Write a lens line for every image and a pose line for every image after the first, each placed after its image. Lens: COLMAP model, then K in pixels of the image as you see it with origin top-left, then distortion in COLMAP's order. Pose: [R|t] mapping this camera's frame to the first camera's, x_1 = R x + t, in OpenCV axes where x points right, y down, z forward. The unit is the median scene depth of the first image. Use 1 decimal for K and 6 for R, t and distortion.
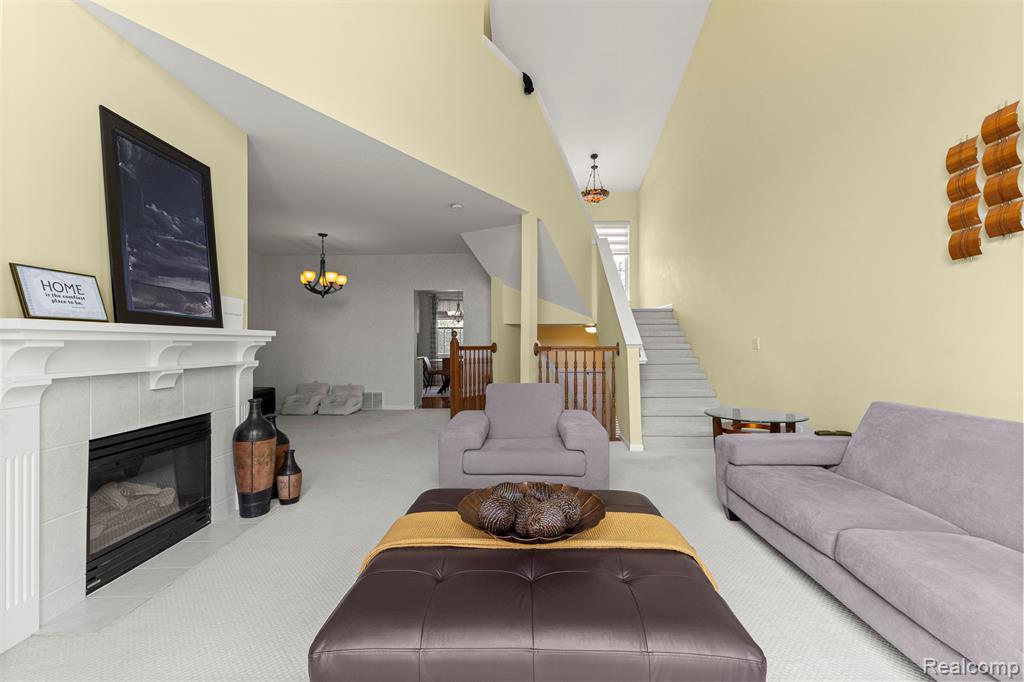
lens RADIAL K [[441.5, 0, 510.7], [0, 441.5, 339.1], [0, 0, 1]] dist [0.006755, 0.000385]
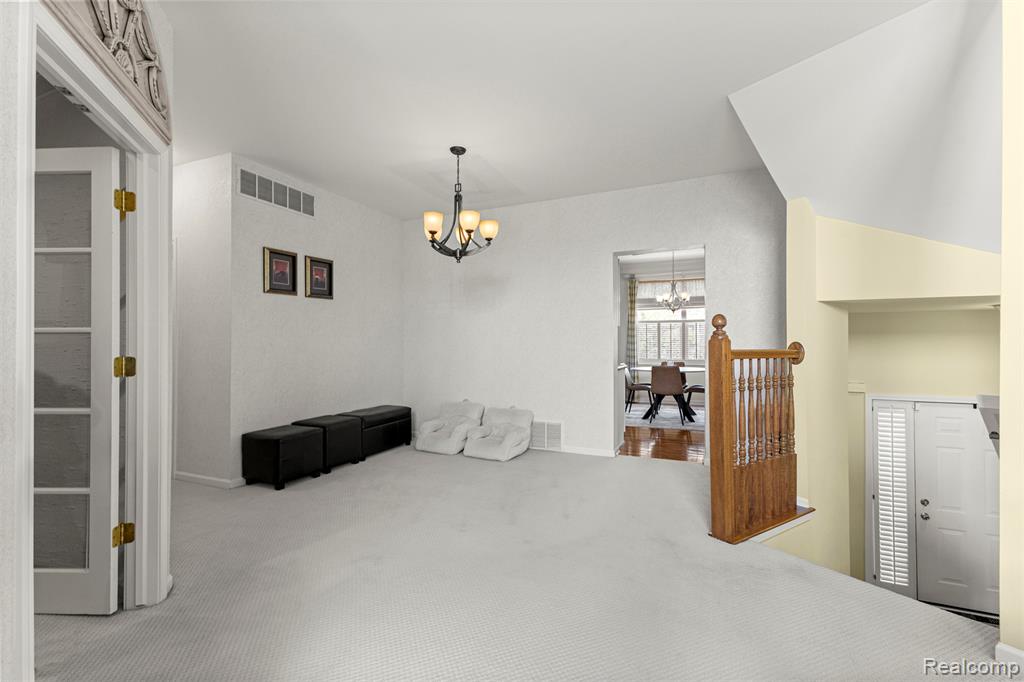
lens RADIAL K [[441.5, 0, 510.7], [0, 441.5, 339.1], [0, 0, 1]] dist [0.006755, 0.000385]
pose [[0.920518, -0.001333, -0.390699, -0.121836], [0.000831, 0.999999, -0.001453, 0.004770], [0.390700, 0.001013, 0.920517, 0.431316]]
